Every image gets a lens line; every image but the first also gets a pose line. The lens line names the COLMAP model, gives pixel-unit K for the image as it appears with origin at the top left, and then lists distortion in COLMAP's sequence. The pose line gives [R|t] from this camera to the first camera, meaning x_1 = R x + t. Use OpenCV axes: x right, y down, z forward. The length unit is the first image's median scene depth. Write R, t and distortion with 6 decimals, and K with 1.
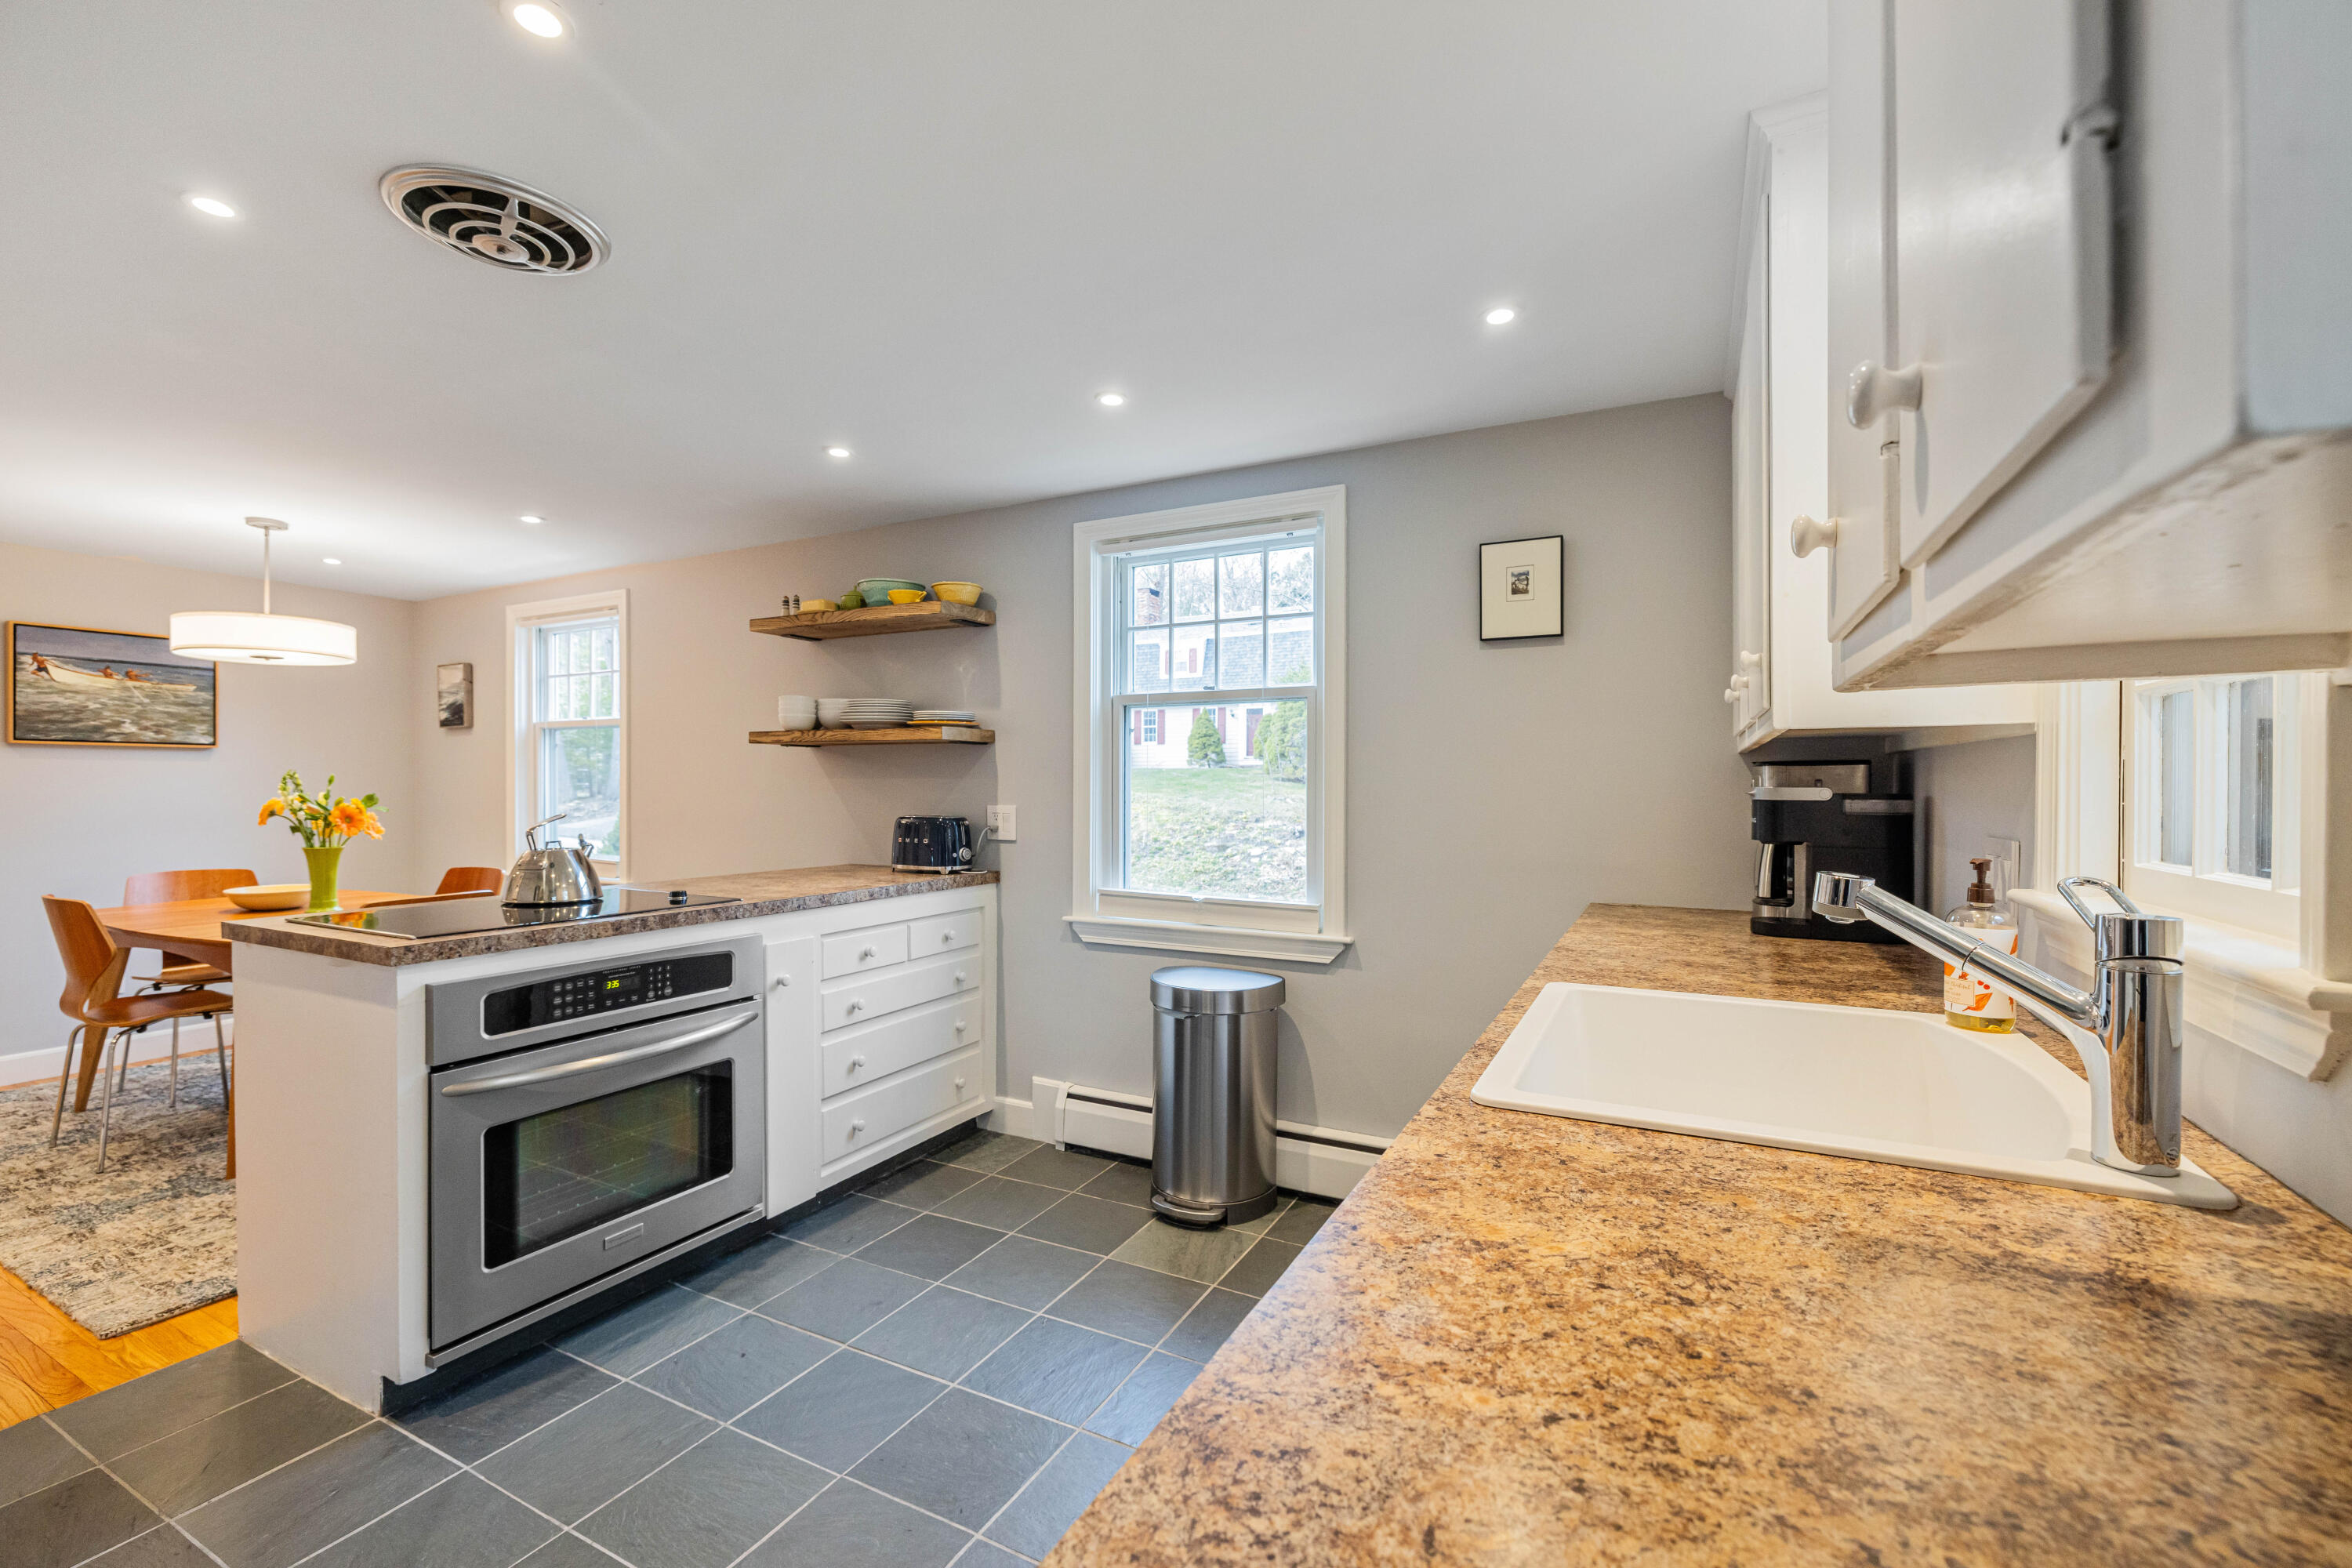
lens RADIAL K [[976.3, 0, 1171.6], [0, 976.3, 792.2], [0, 0, 1]] dist [-0.010075, 0.000170]
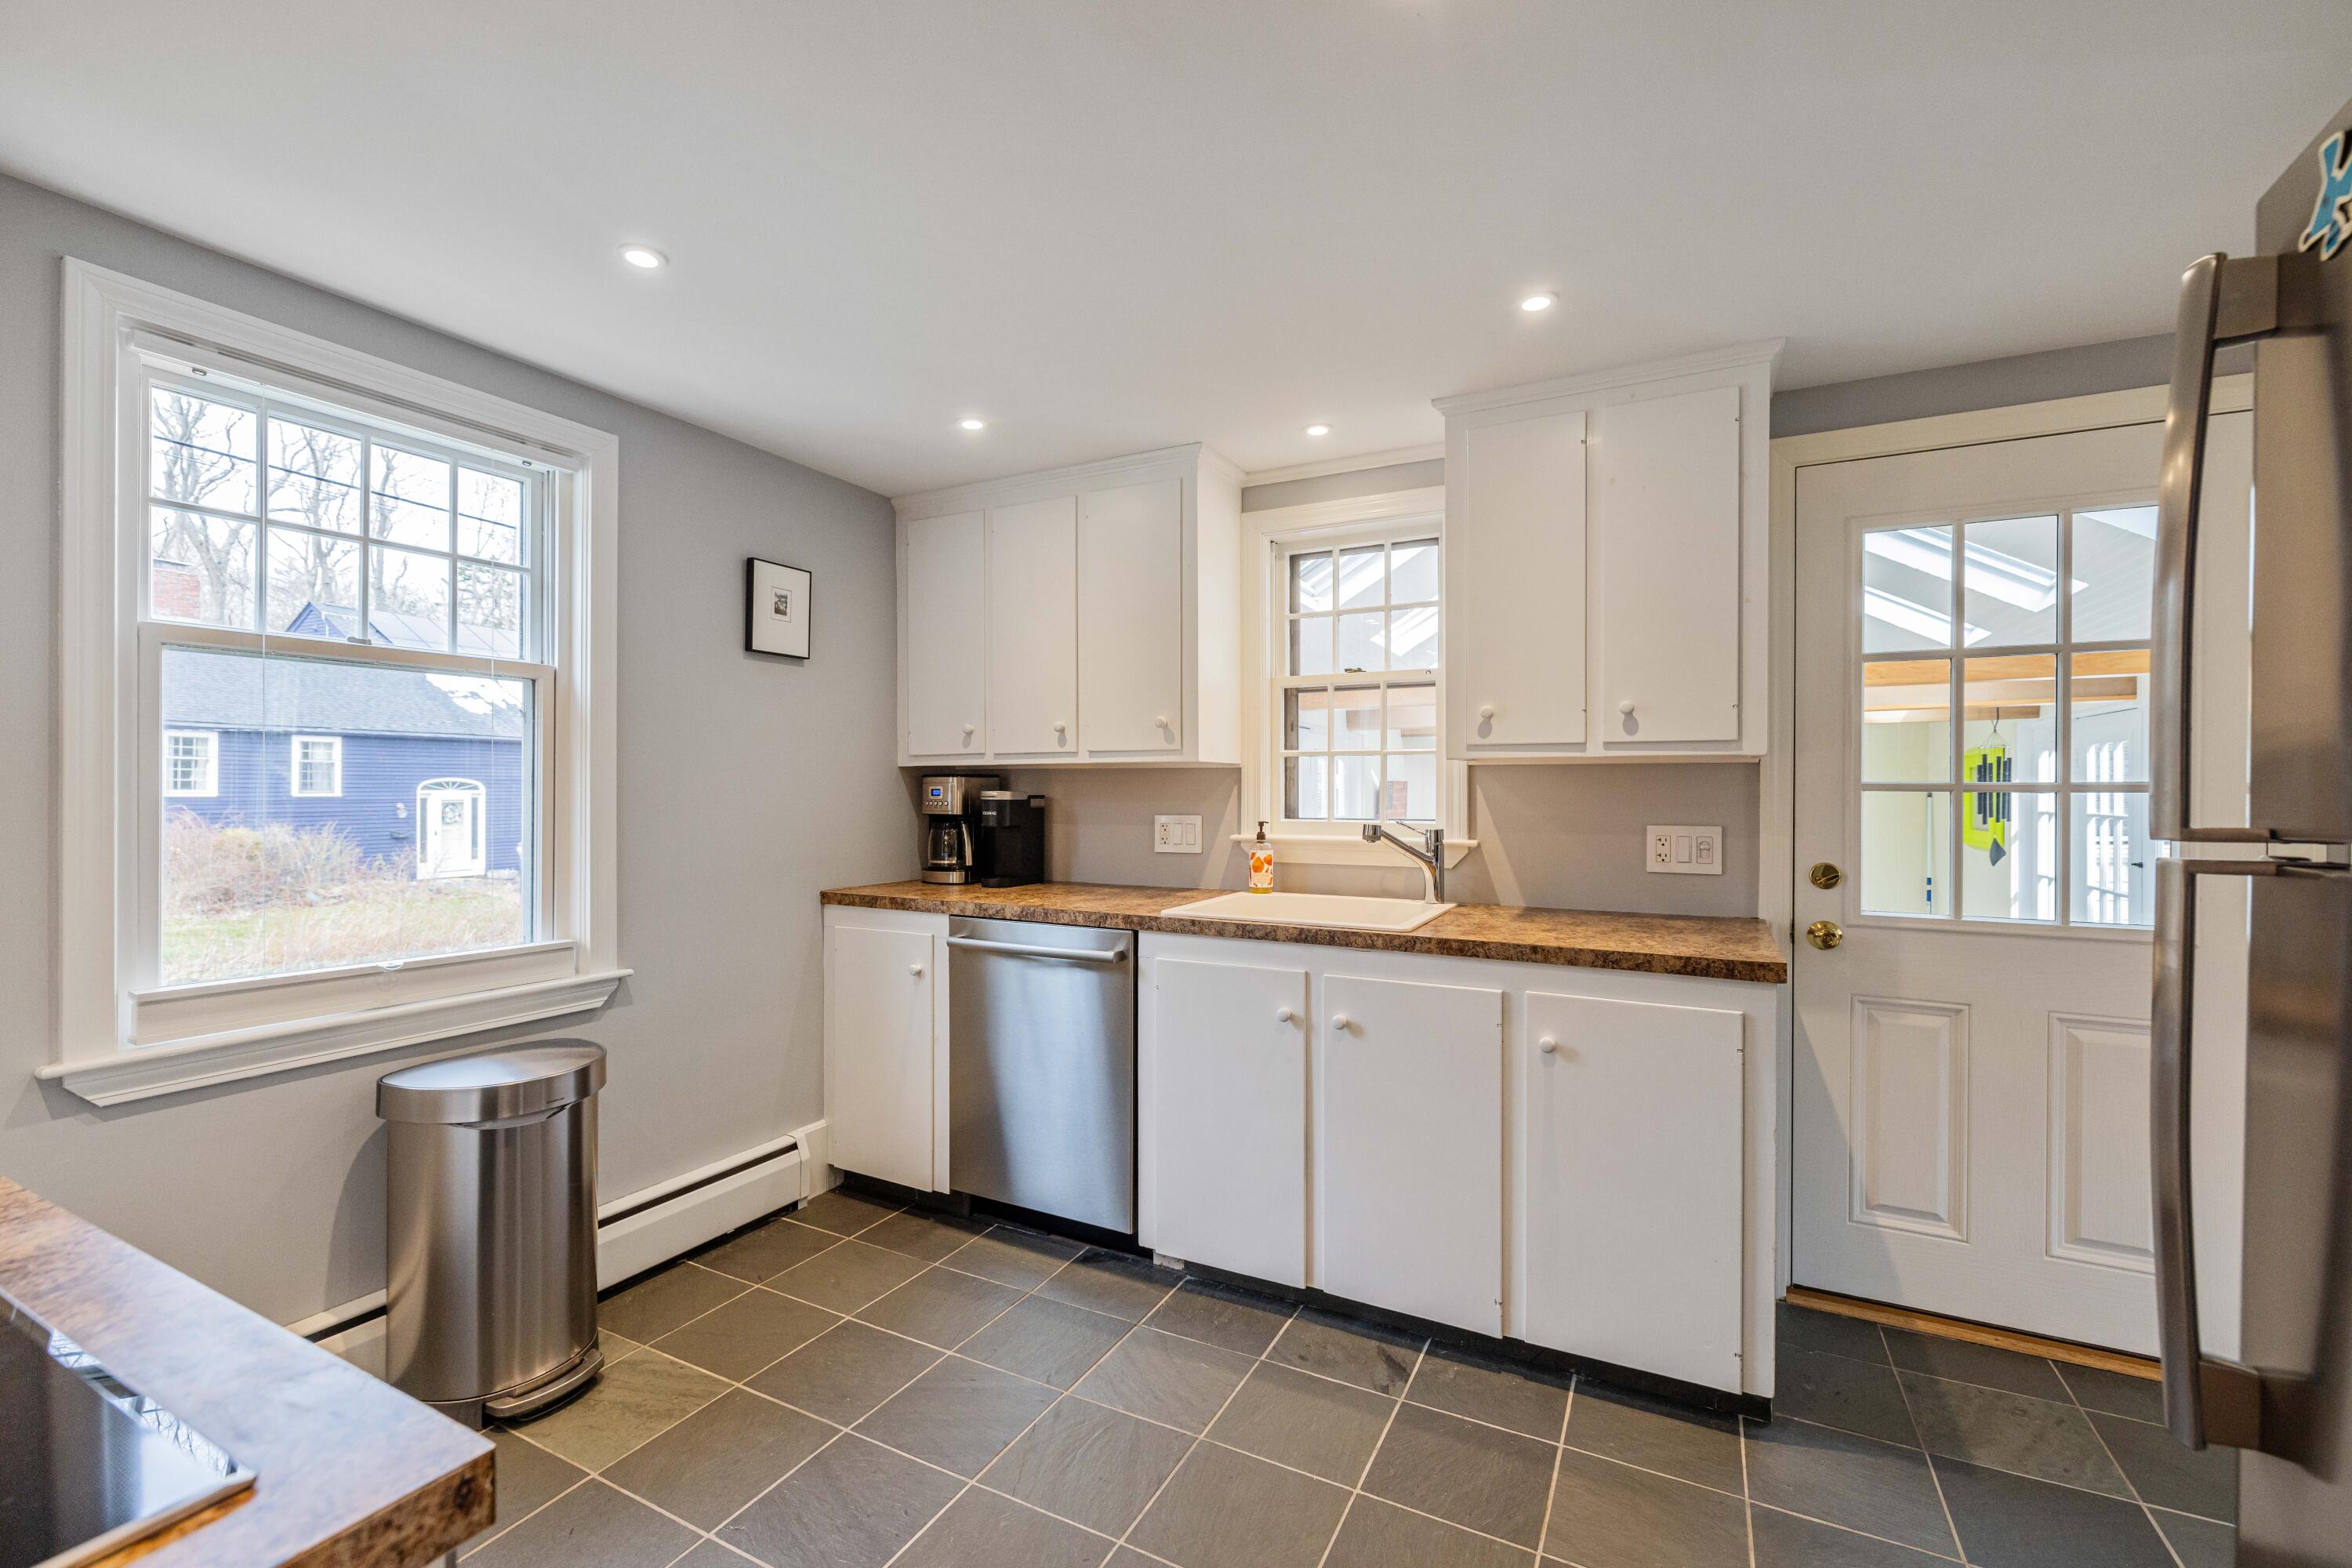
lens RADIAL K [[976.3, 0, 1167.5], [0, 976.3, 793.0], [0, 0, 1]] dist [-0.010075, 0.000170]
pose [[0.011741, -0.004274, 0.999922, -0.656490], [0.008186, 0.999958, 0.004178, -0.005349], [-0.999898, 0.008136, 0.011776, 0.509228]]
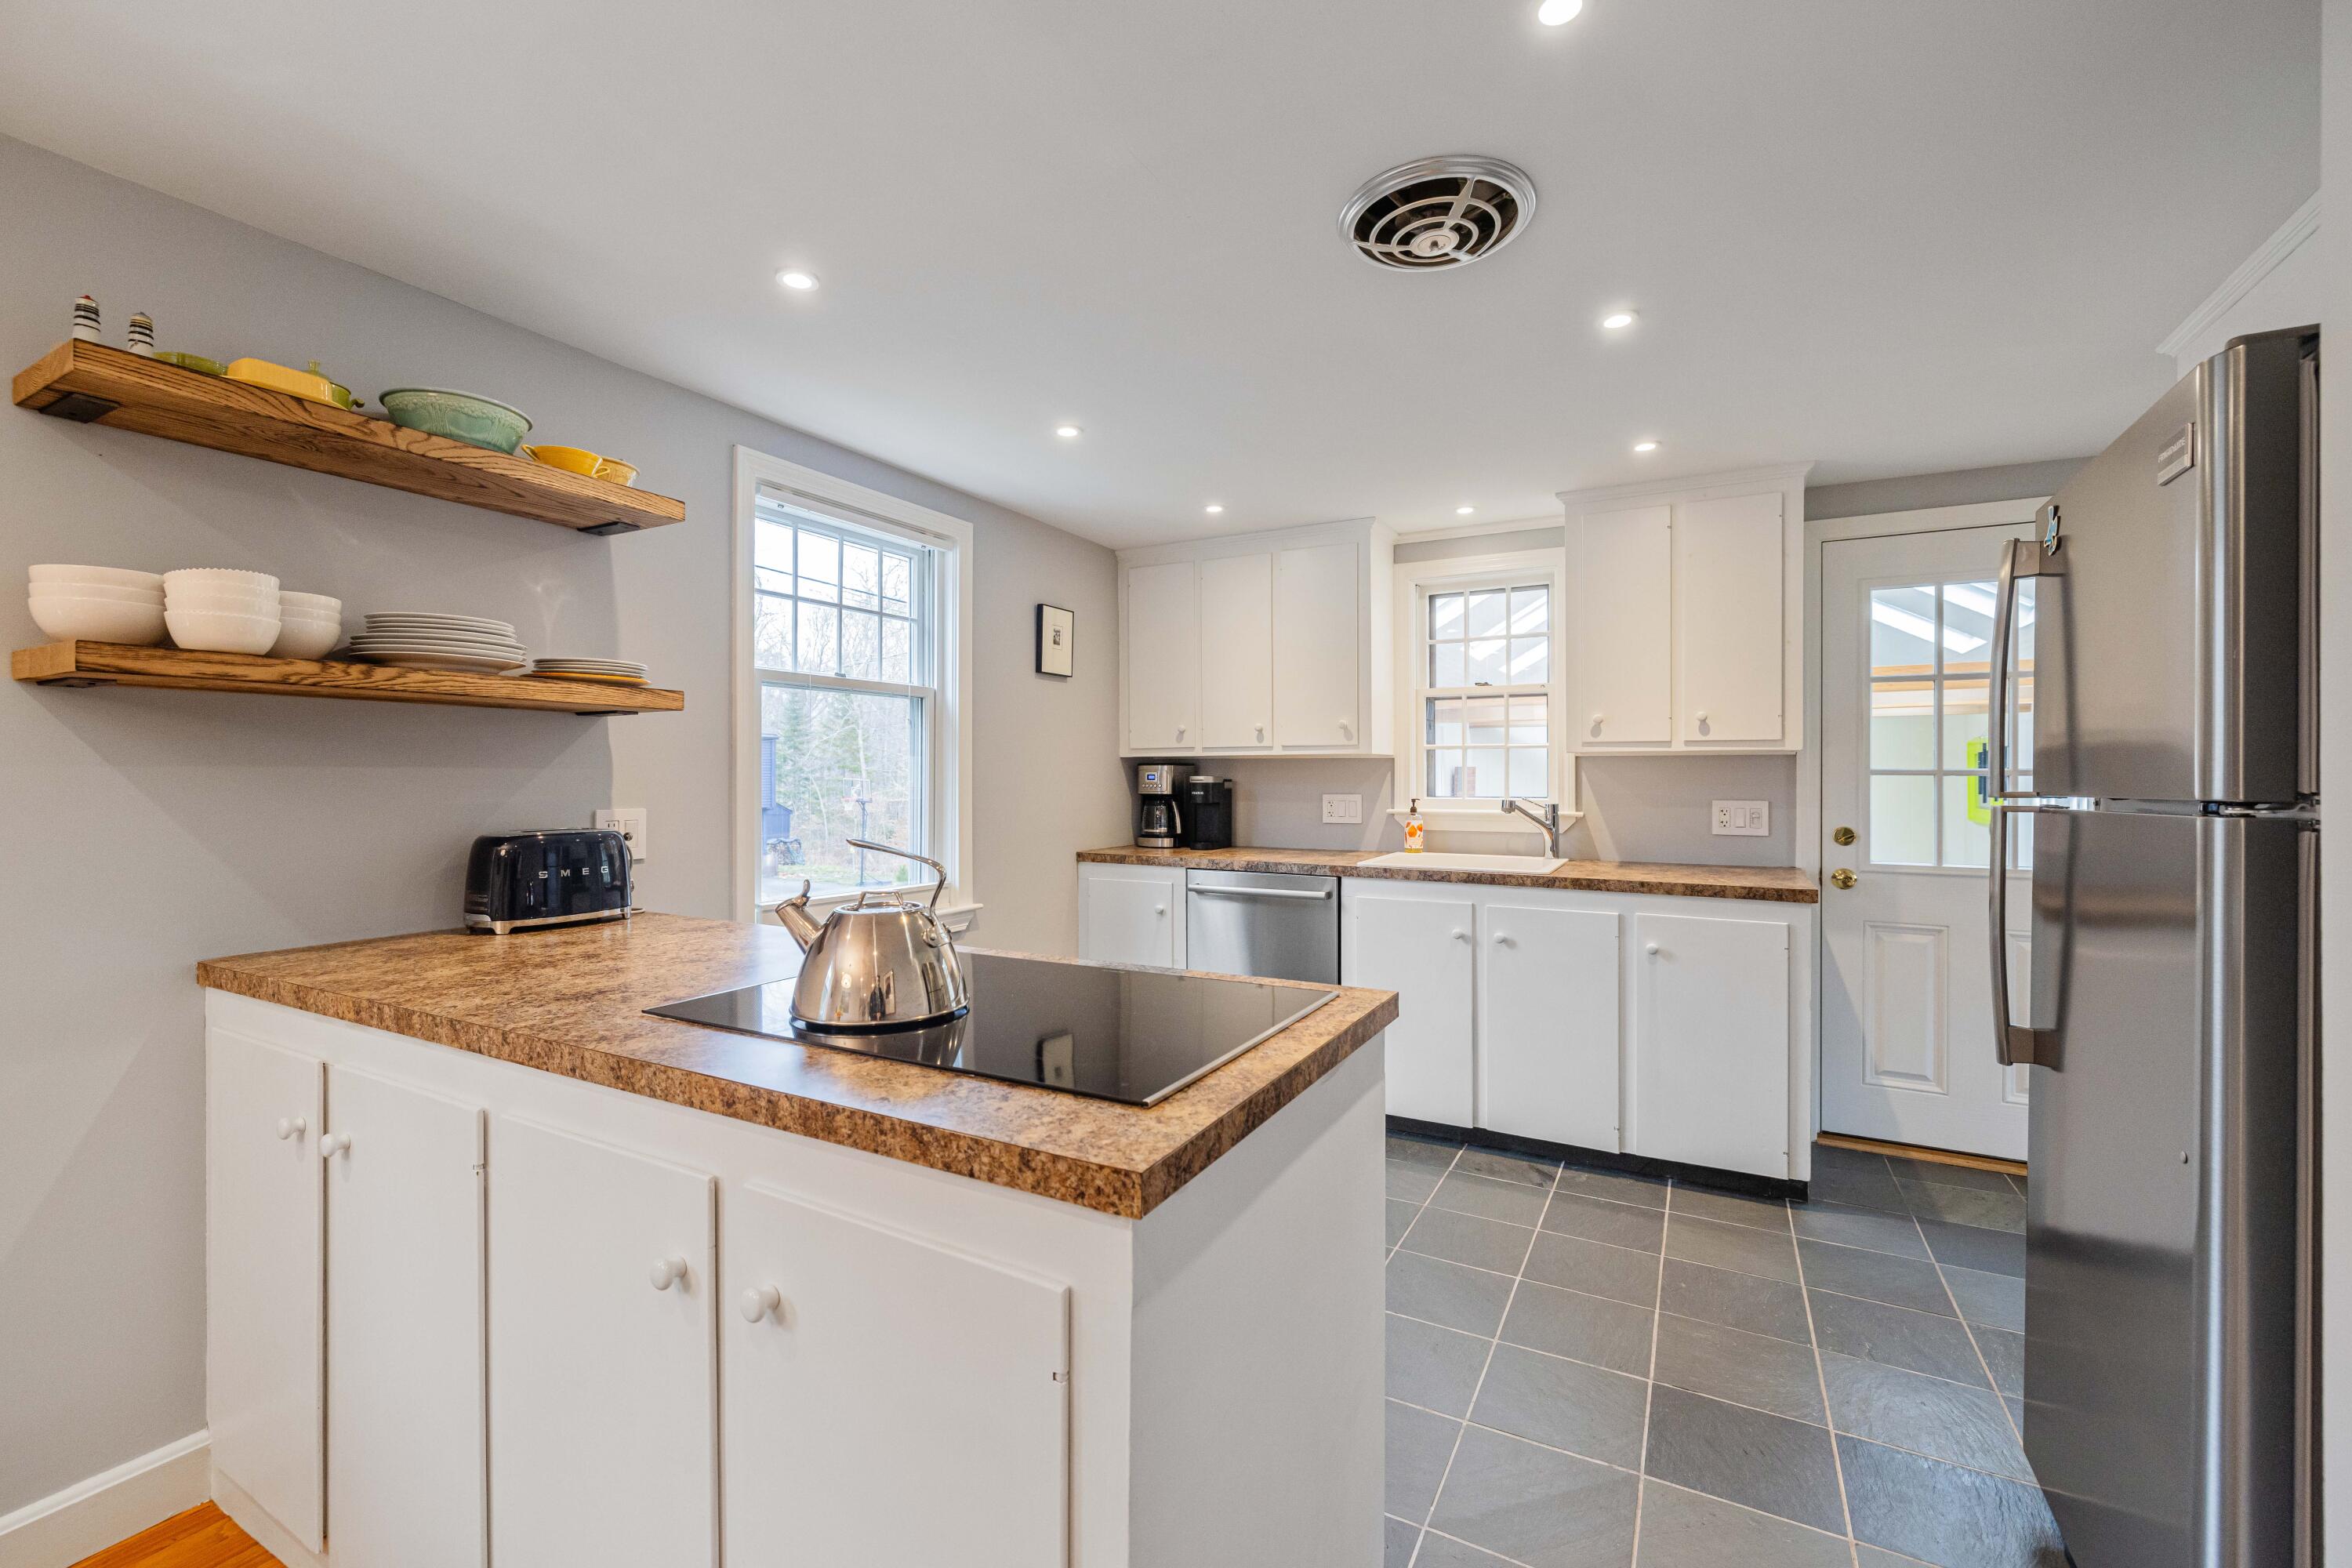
lens RADIAL K [[976.3, 0, 1160.4], [0, 976.3, 775.3], [0, 0, 1]] dist [-0.010075, 0.000170]
pose [[0.032670, -0.001716, 0.999465, -0.994184], [0.009393, 0.999955, 0.001409, -0.008277], [-0.999422, 0.009342, 0.032684, 0.727660]]
